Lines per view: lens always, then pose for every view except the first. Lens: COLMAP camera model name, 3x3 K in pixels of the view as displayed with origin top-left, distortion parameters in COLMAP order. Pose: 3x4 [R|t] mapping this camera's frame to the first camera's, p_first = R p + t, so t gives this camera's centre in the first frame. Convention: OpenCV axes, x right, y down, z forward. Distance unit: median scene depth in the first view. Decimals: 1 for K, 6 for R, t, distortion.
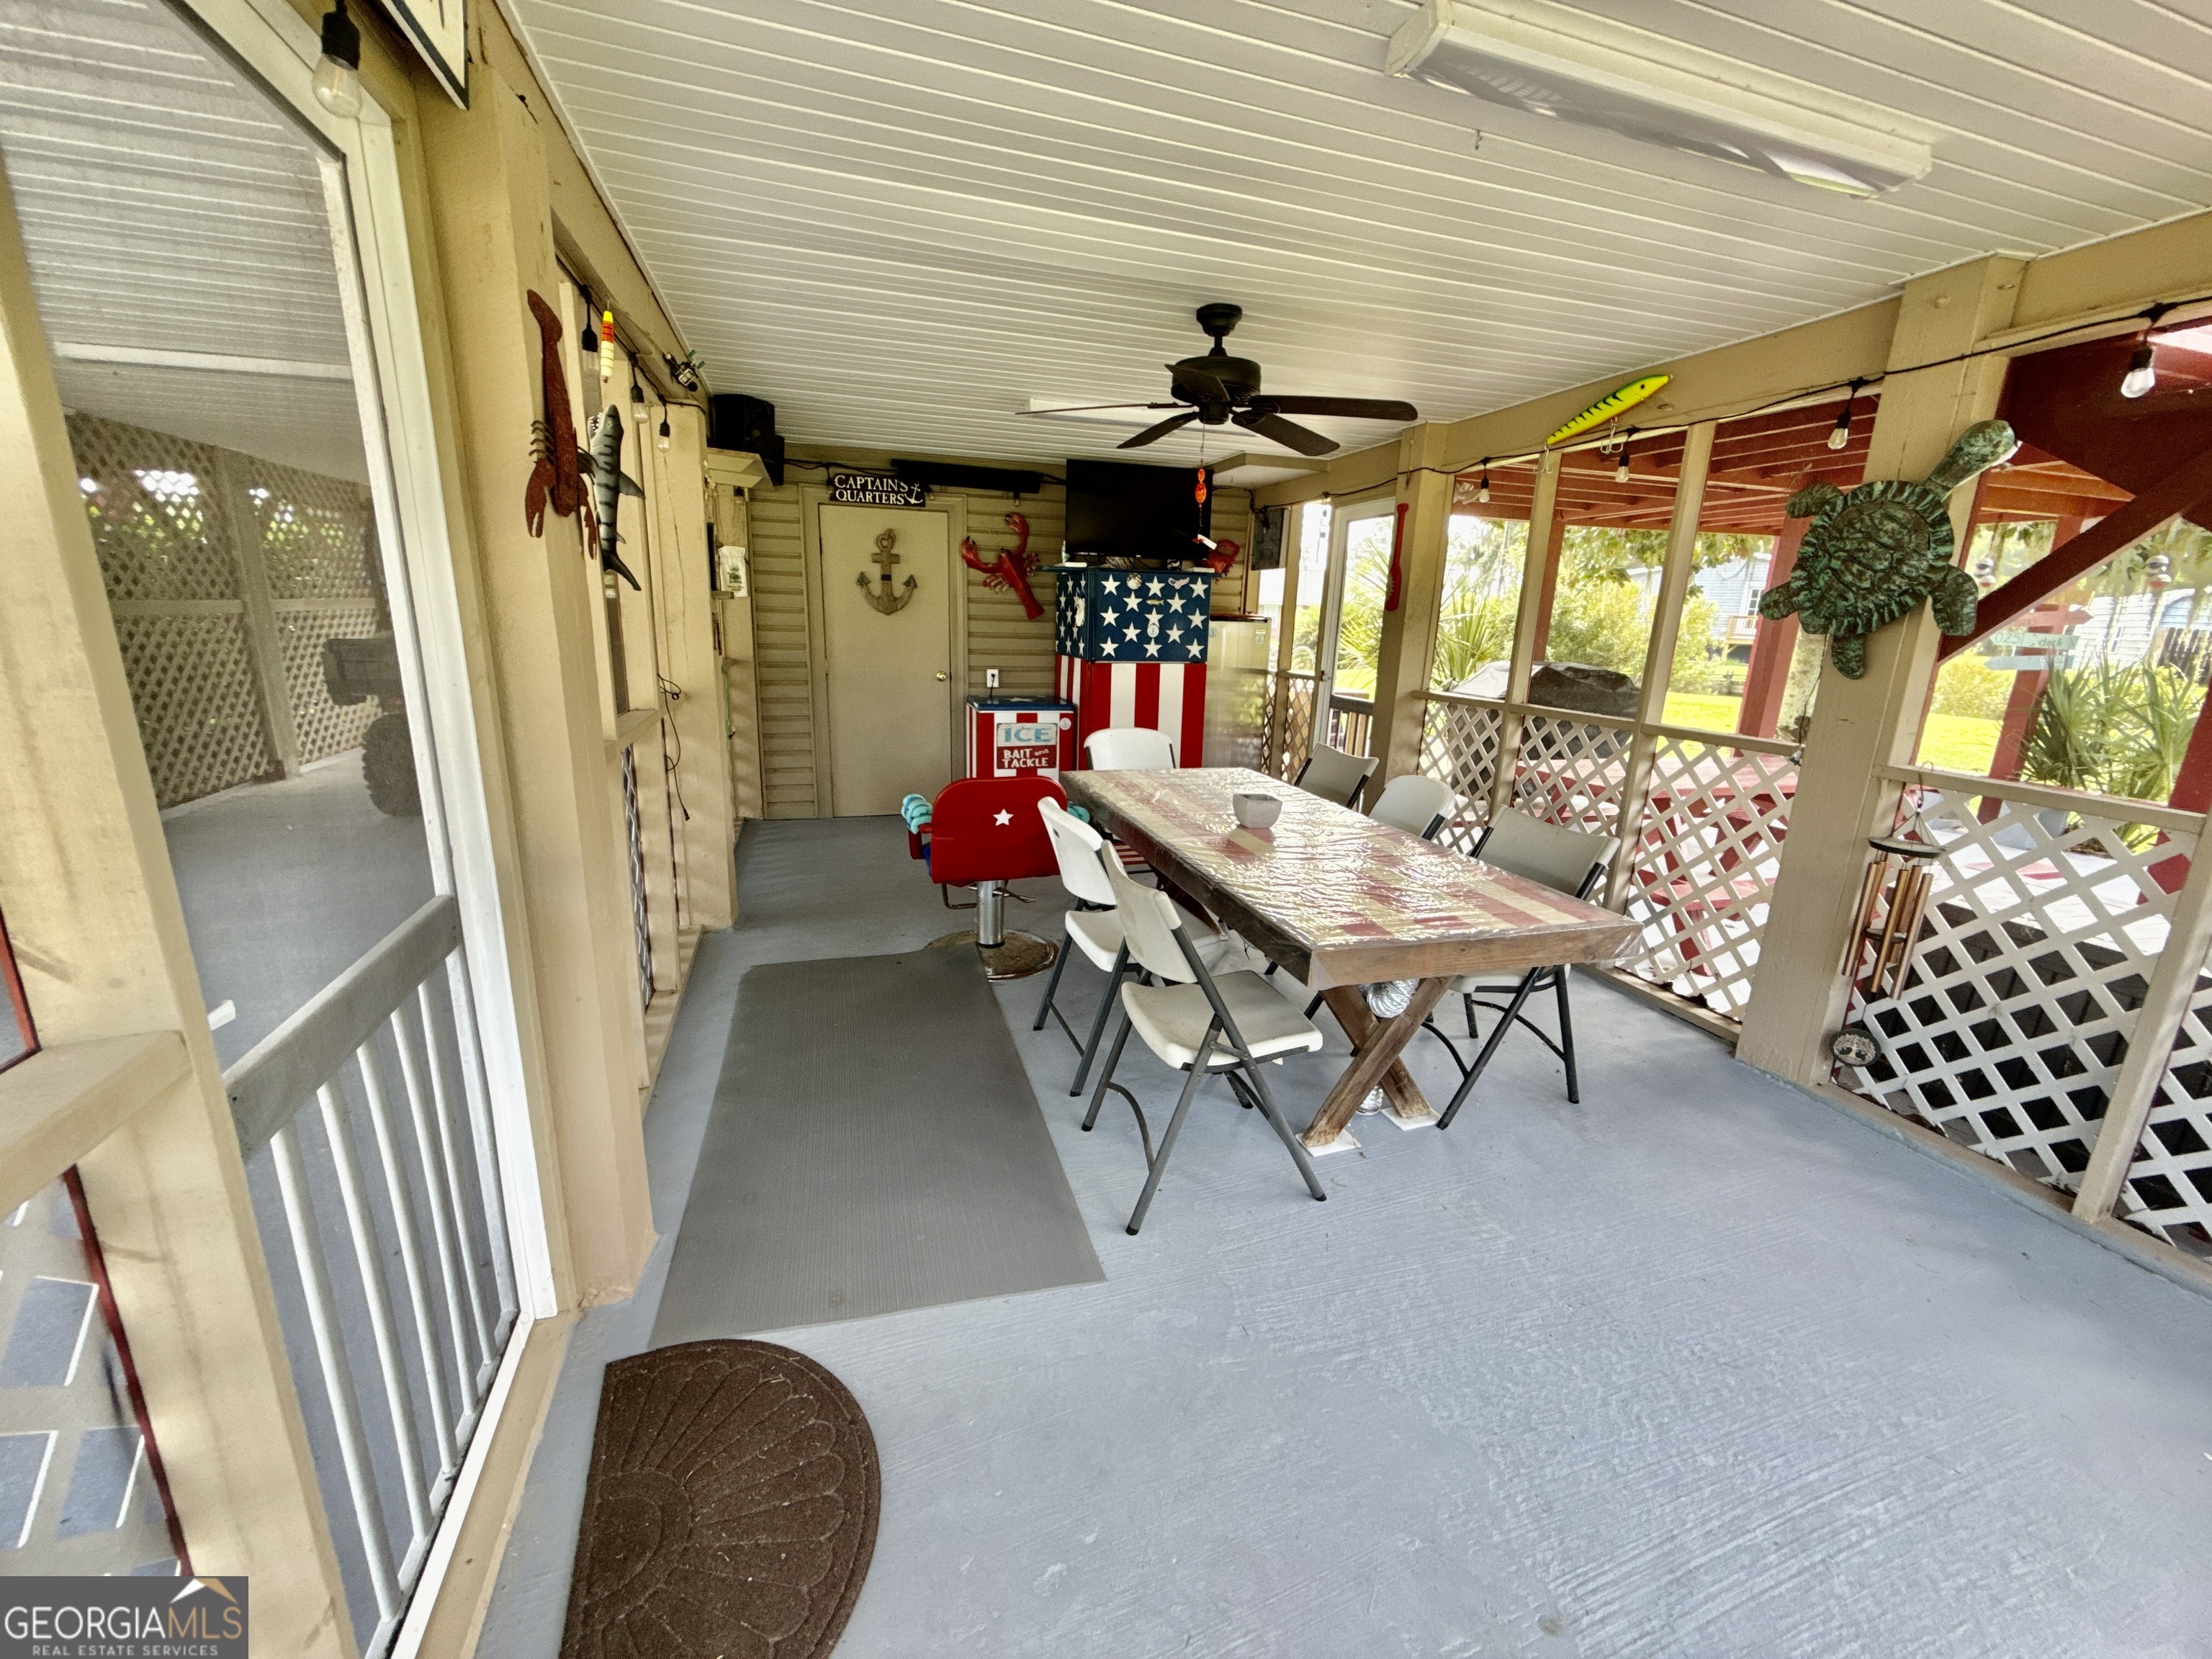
lens RADIAL K [[879.7, 0, 1106.3], [0, 879.7, 833.6], [0, 0, 1]] dist [0.001094, 0.000209]
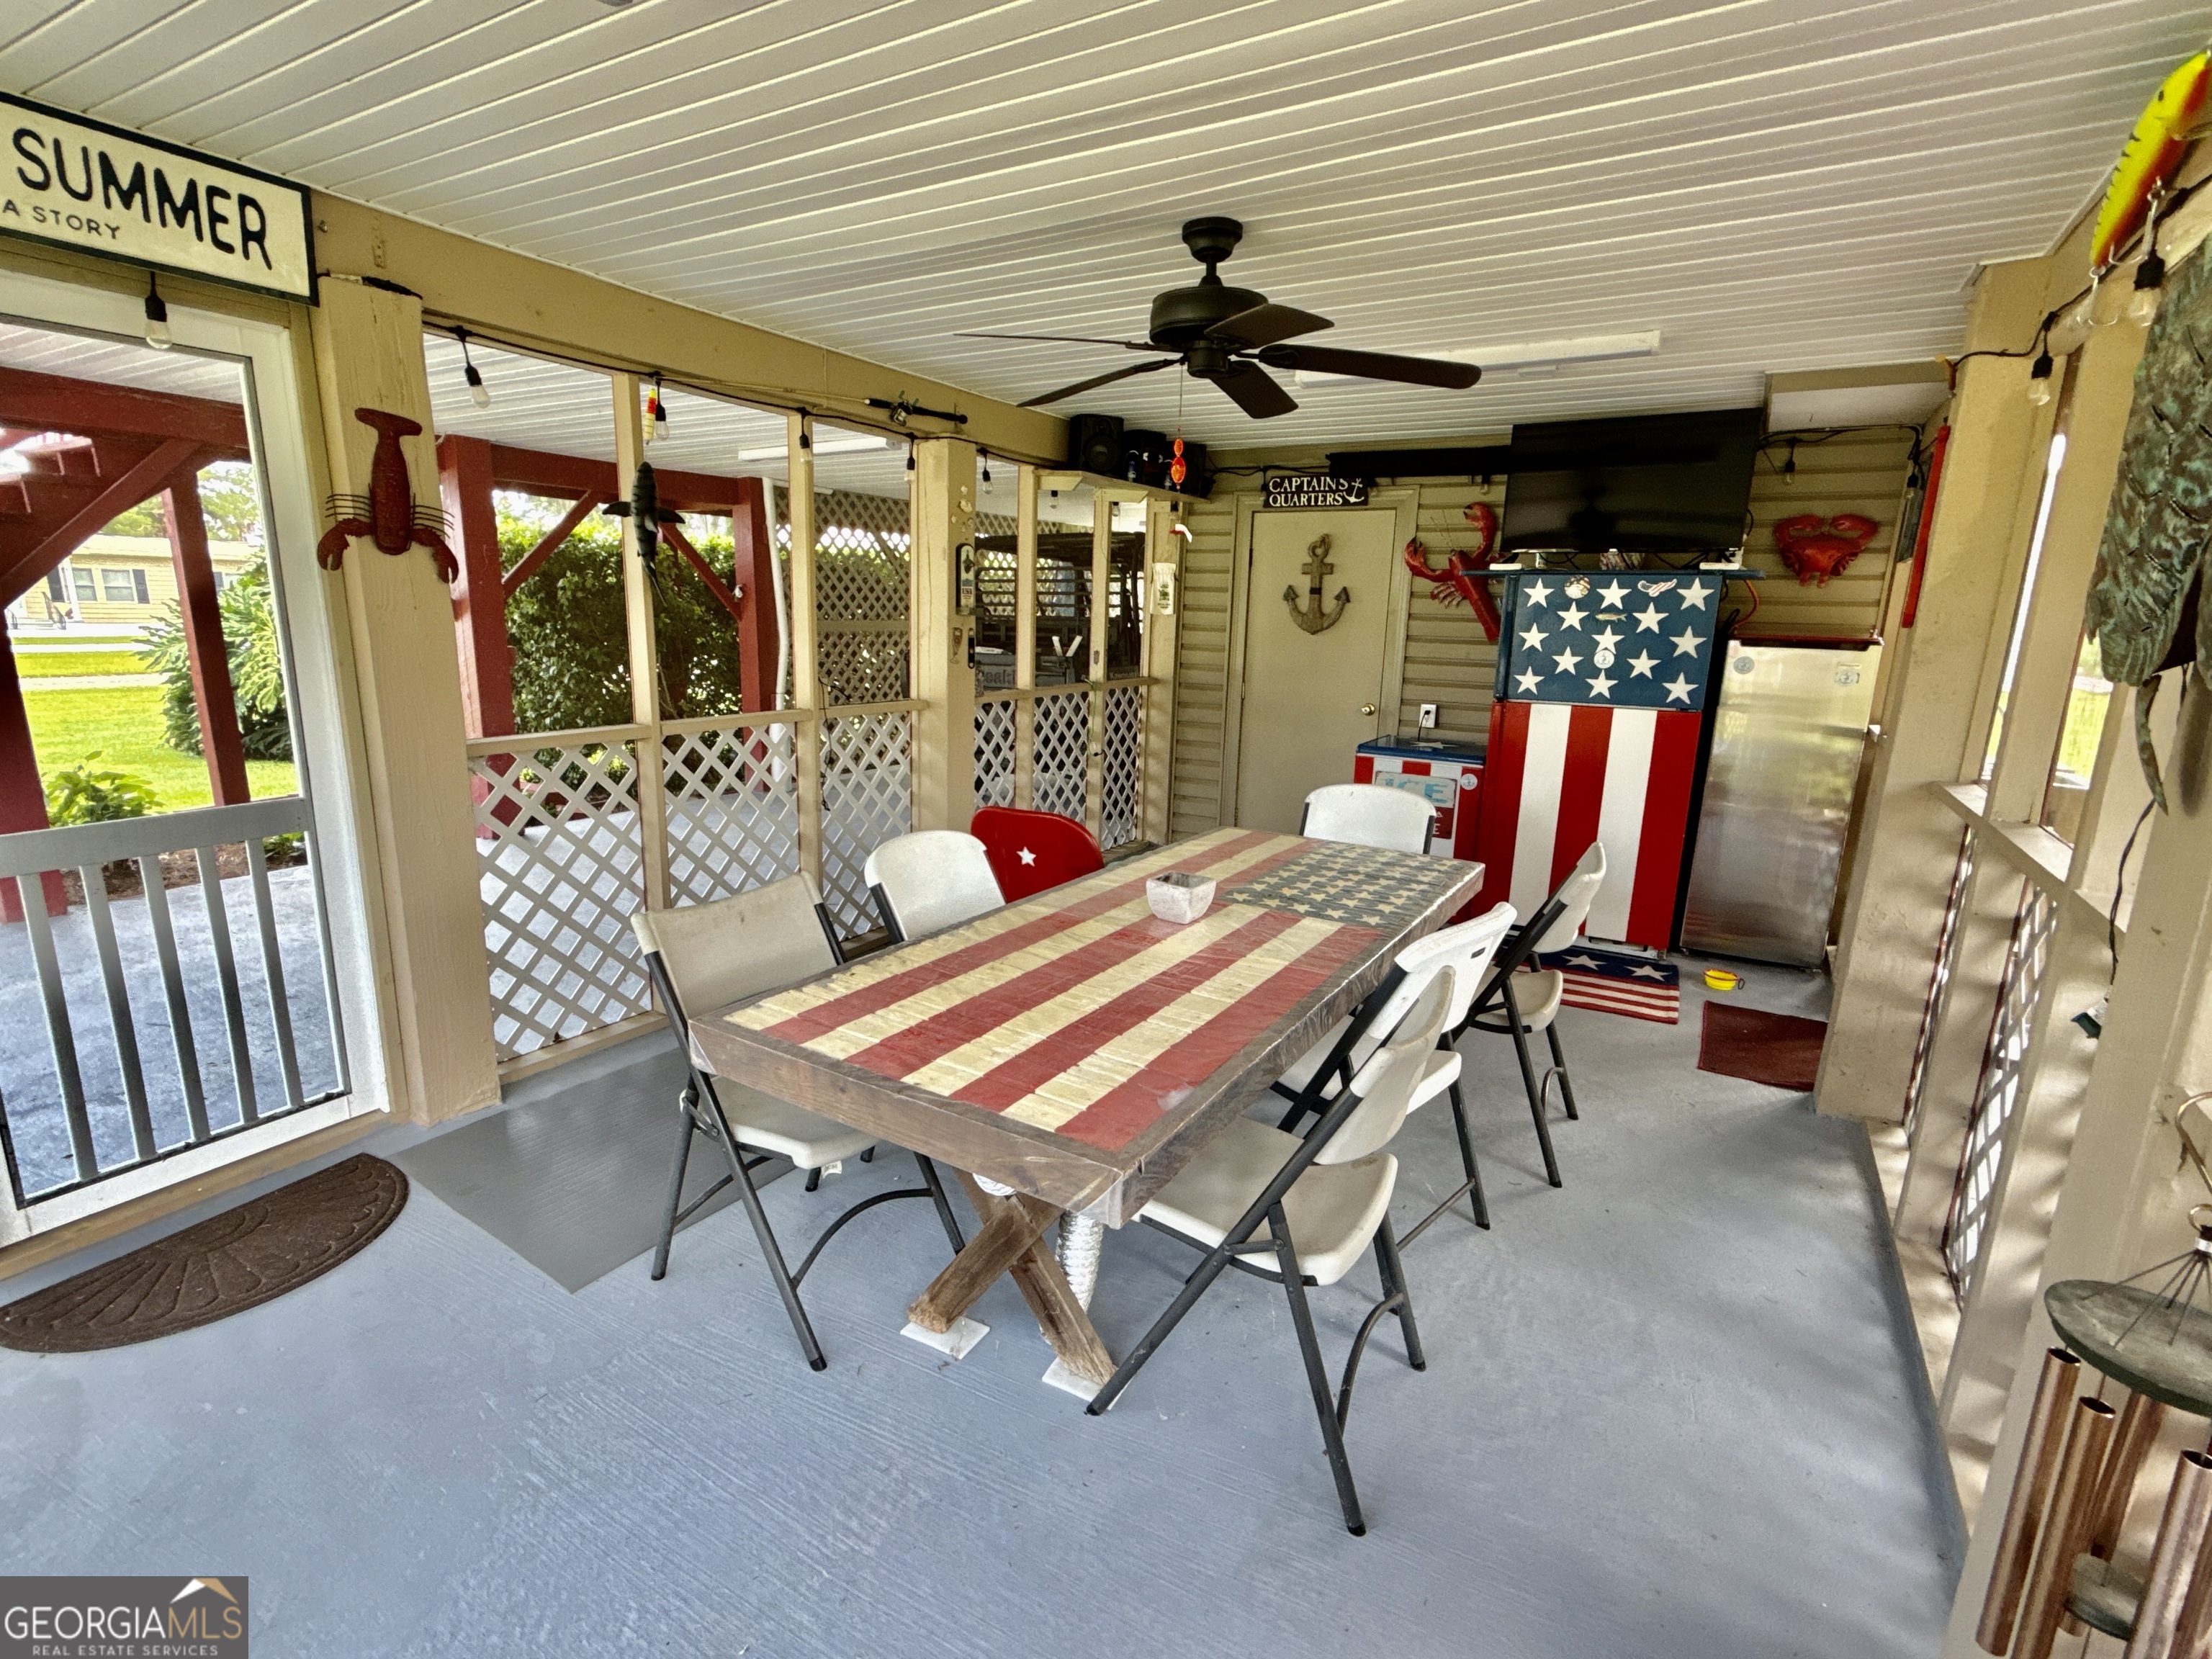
lens RADIAL K [[1042.0, 0, 1098.6], [0, 1042.0, 835.4], [0, 0, 1]] dist [0.000546, 0.000005]
pose [[0.665989, 0.146648, -0.731405, 0.394863], [-0.188789, 0.981701, 0.024928, -0.044929], [0.721677, 0.121479, 0.681487, 0.193976]]
